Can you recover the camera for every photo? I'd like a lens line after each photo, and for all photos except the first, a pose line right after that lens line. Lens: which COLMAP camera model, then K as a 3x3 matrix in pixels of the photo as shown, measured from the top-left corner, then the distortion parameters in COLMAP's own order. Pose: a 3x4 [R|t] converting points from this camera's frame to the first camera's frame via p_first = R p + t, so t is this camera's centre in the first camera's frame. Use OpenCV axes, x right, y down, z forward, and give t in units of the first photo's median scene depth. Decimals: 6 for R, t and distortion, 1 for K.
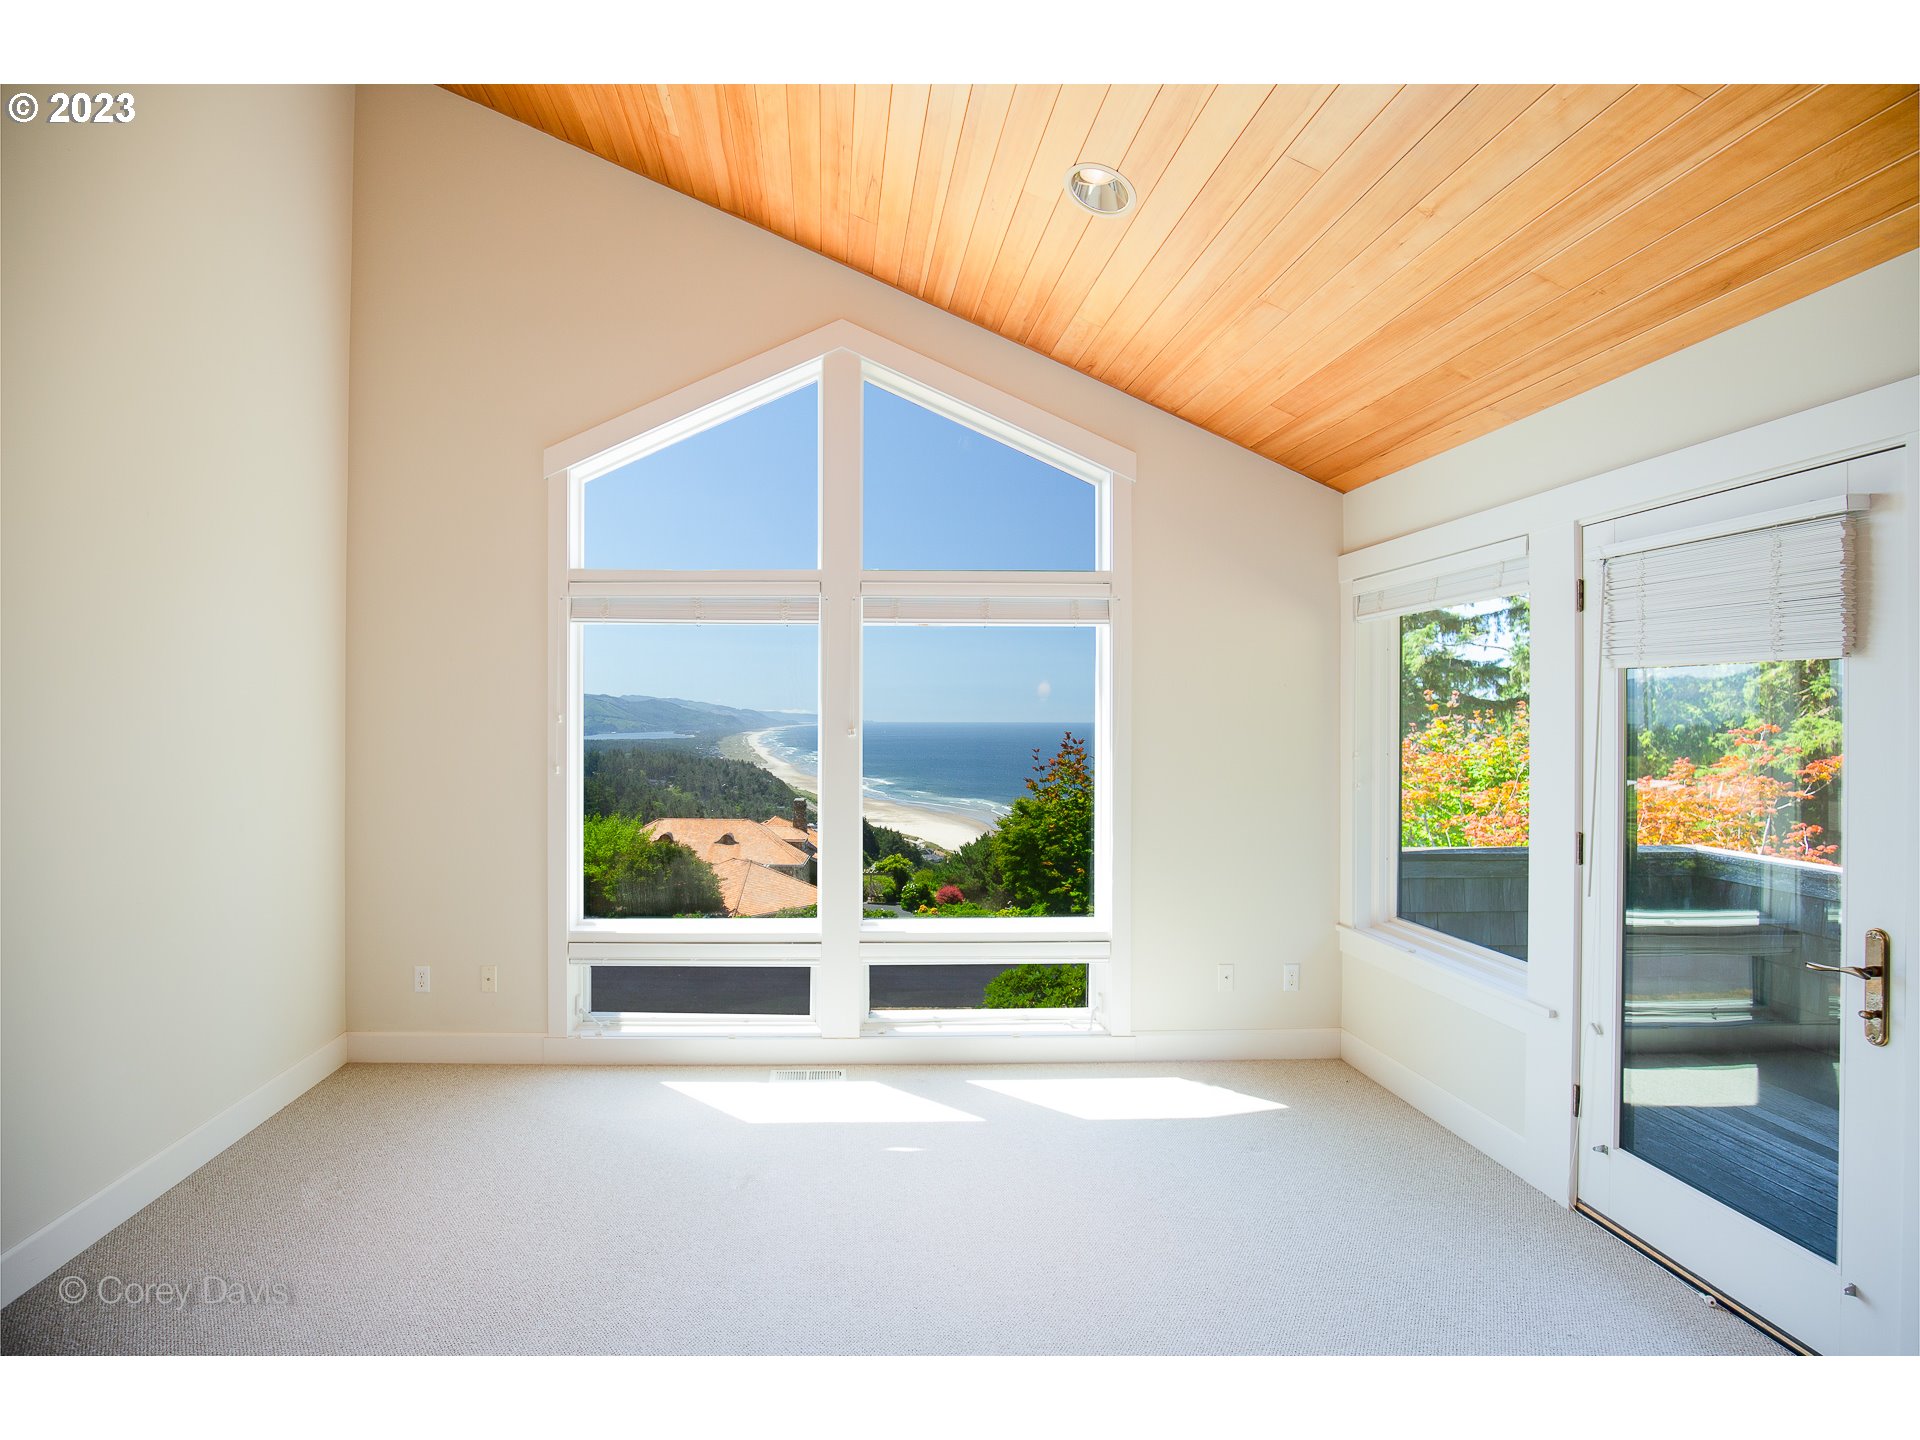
lens RADIAL K [[953.5, 0, 960.0], [0, 953.5, 720.0], [0, 0, 1]] dist [-0.016412, 0.000647]
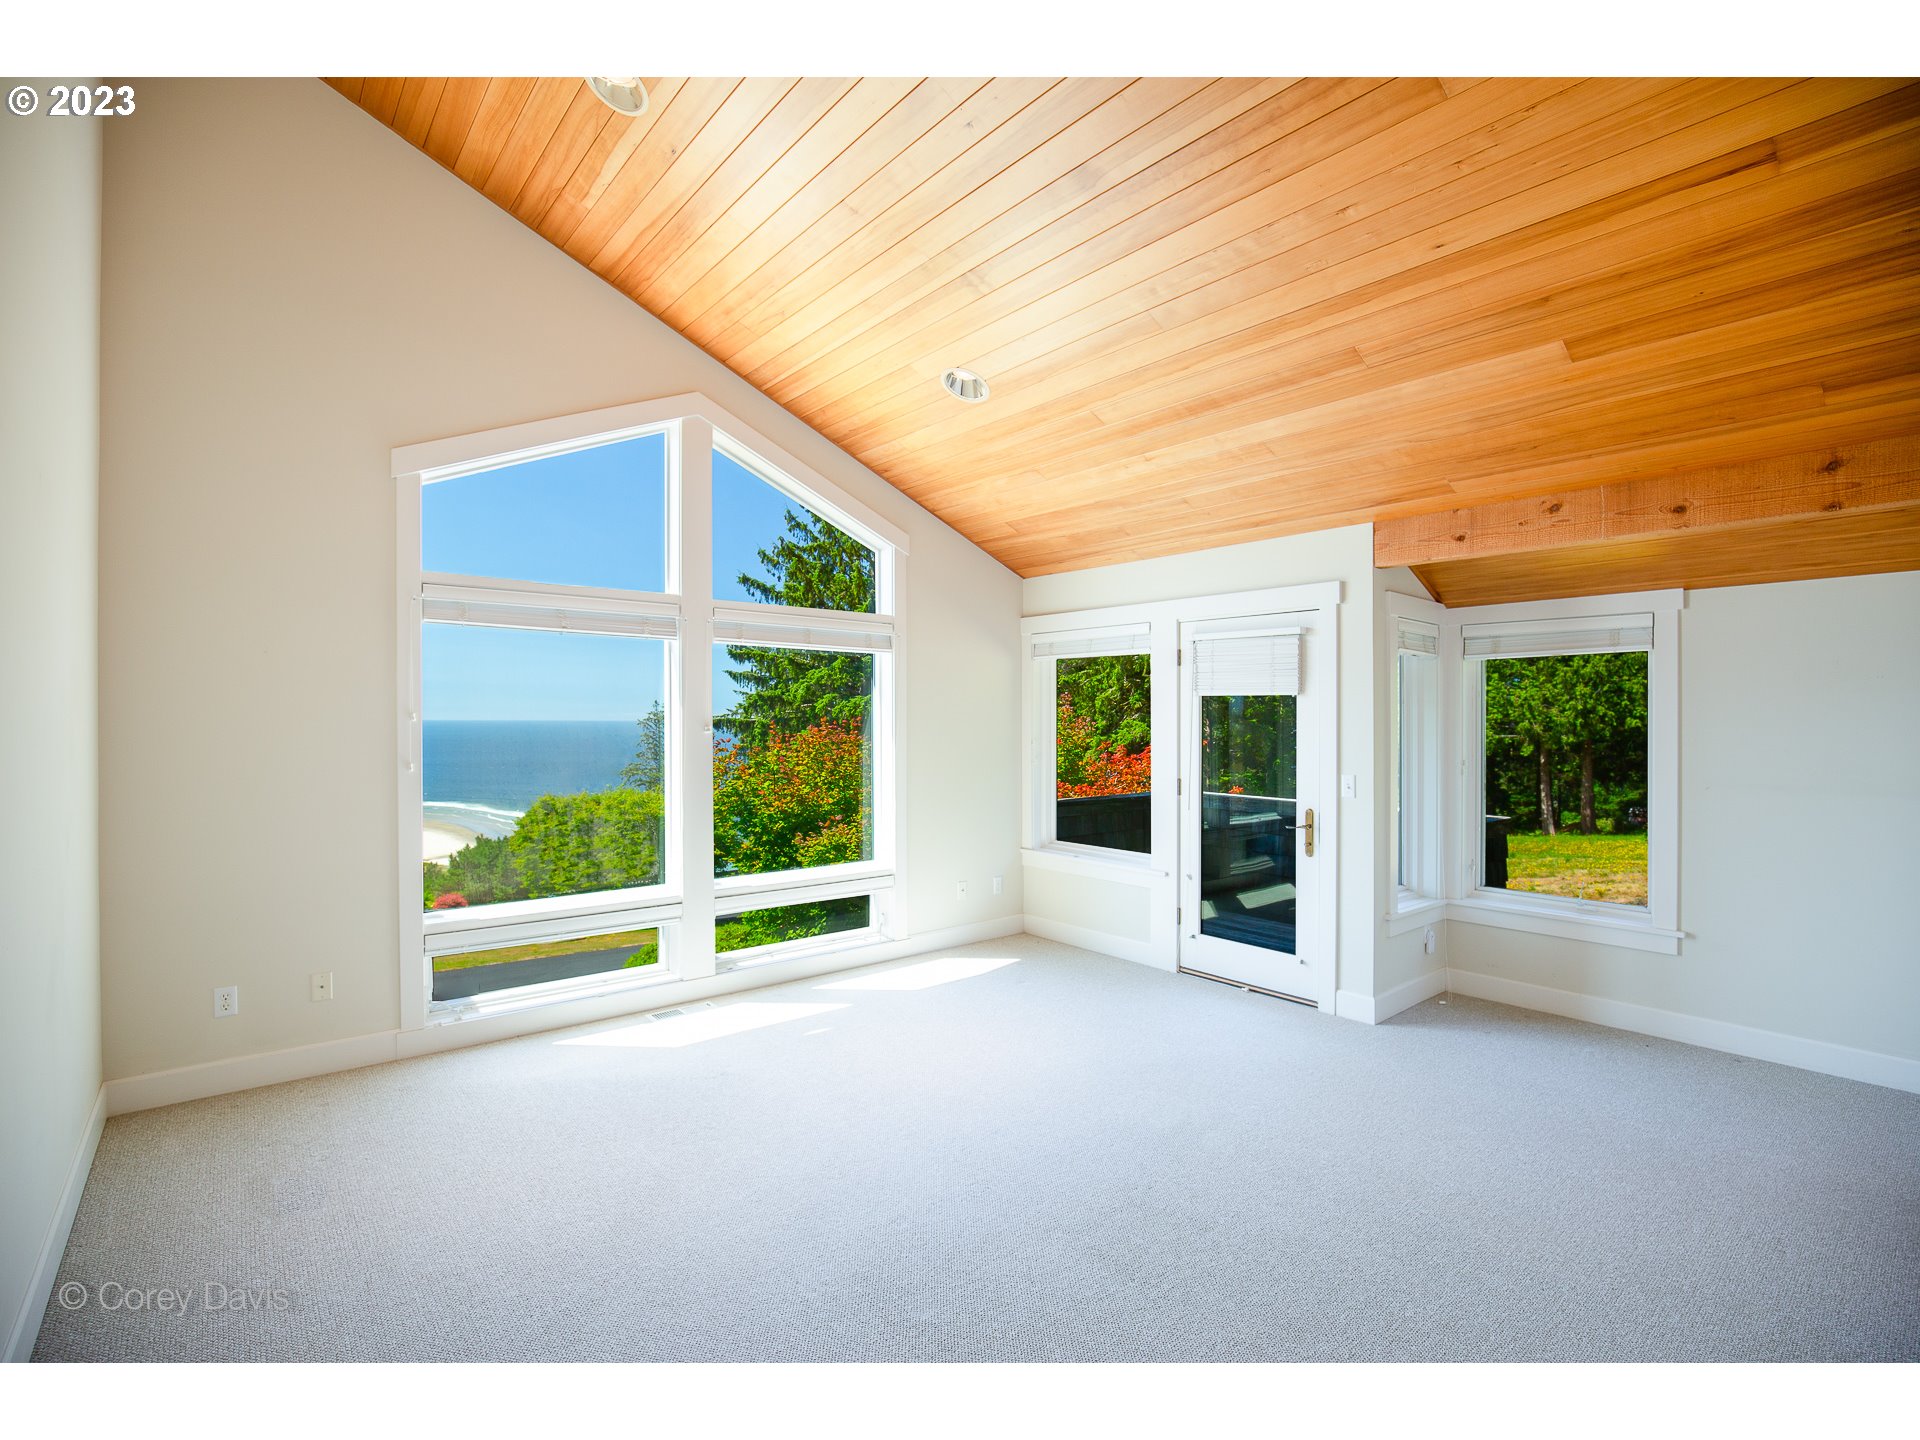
lens RADIAL K [[934.3, 0, 985.1], [0, 934.3, 715.4], [0, 0, 1]] dist [0.001346, 0.000963]
pose [[0.775019, 0.006982, 0.631899, -0.617817], [-0.004323, 0.999974, -0.005746, 0.000534], [-0.631923, 0.001722, 0.775029, -0.172616]]
